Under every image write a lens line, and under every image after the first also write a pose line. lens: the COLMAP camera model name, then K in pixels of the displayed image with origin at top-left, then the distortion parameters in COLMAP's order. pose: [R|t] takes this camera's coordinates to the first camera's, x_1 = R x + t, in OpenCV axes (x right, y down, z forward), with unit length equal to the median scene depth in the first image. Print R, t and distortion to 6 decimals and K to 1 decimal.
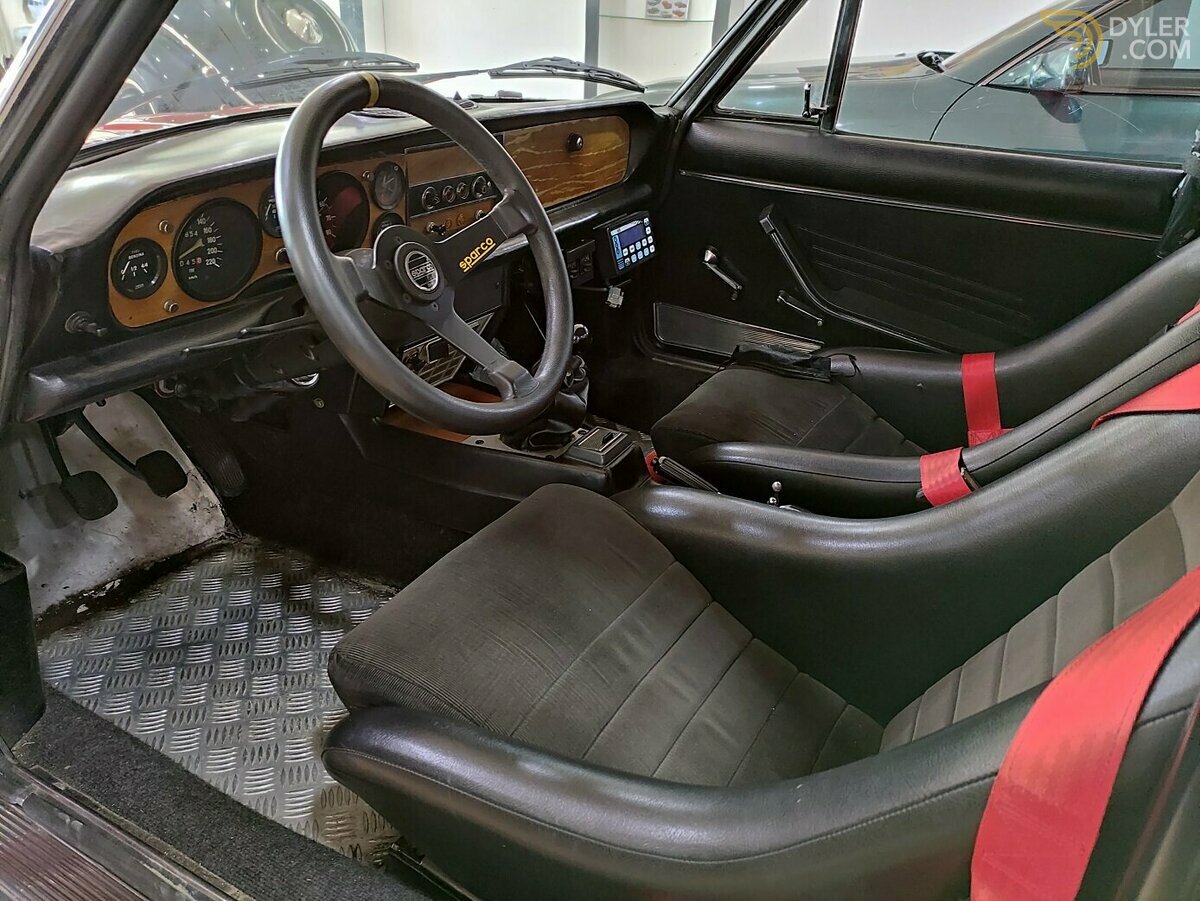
lens RADIAL K [[884.3, 0, 591.9], [0, 884.3, 448.7], [0, 0, 1]] dist [0.037161, -0.002691]
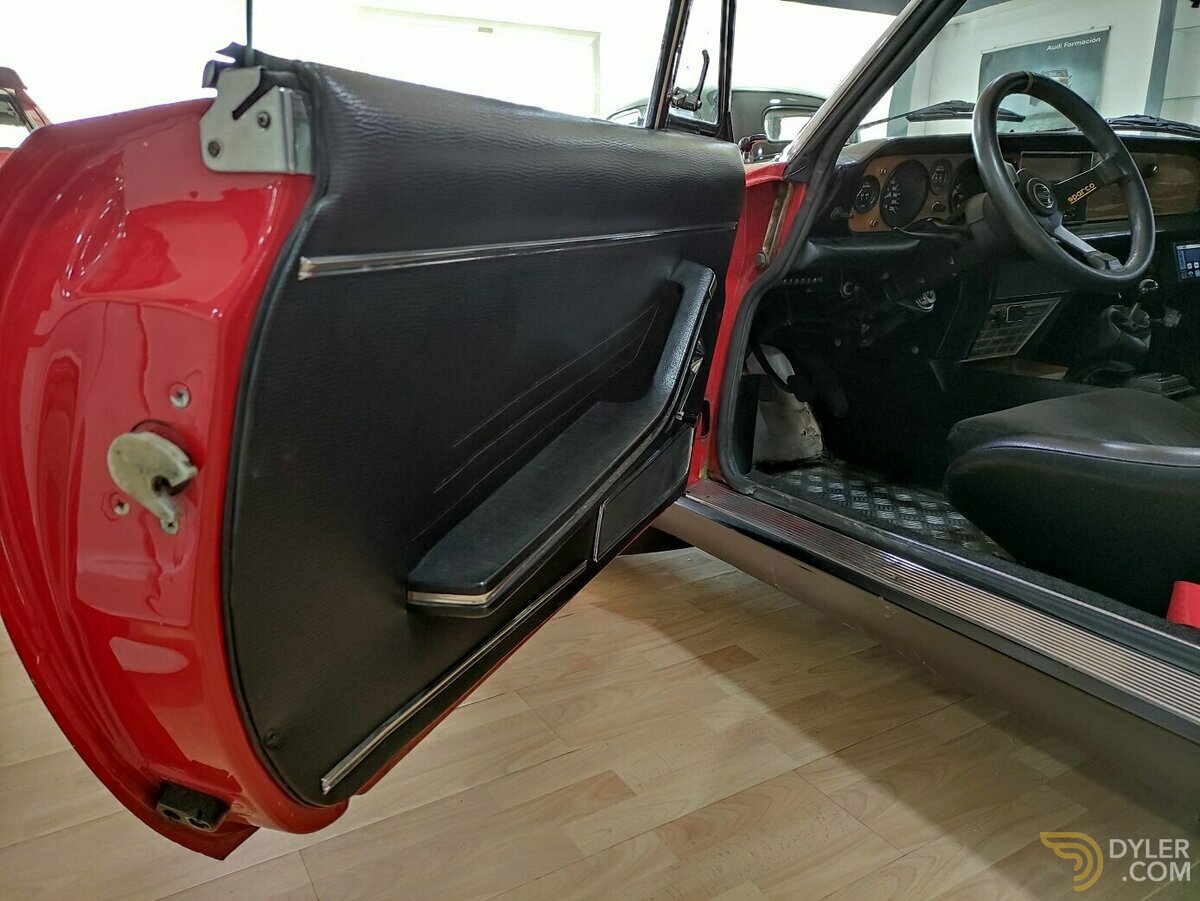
lens RADIAL K [[884.3, 0, 591.9], [0, 884.3, 448.7], [0, 0, 1]] dist [0.037161, -0.002691]
pose [[0.866247, 0.083303, -0.492622, -0.048633], [-0.181969, 0.970882, -0.155804, 0.411004], [0.465298, 0.224607, 0.856183, -0.392456]]
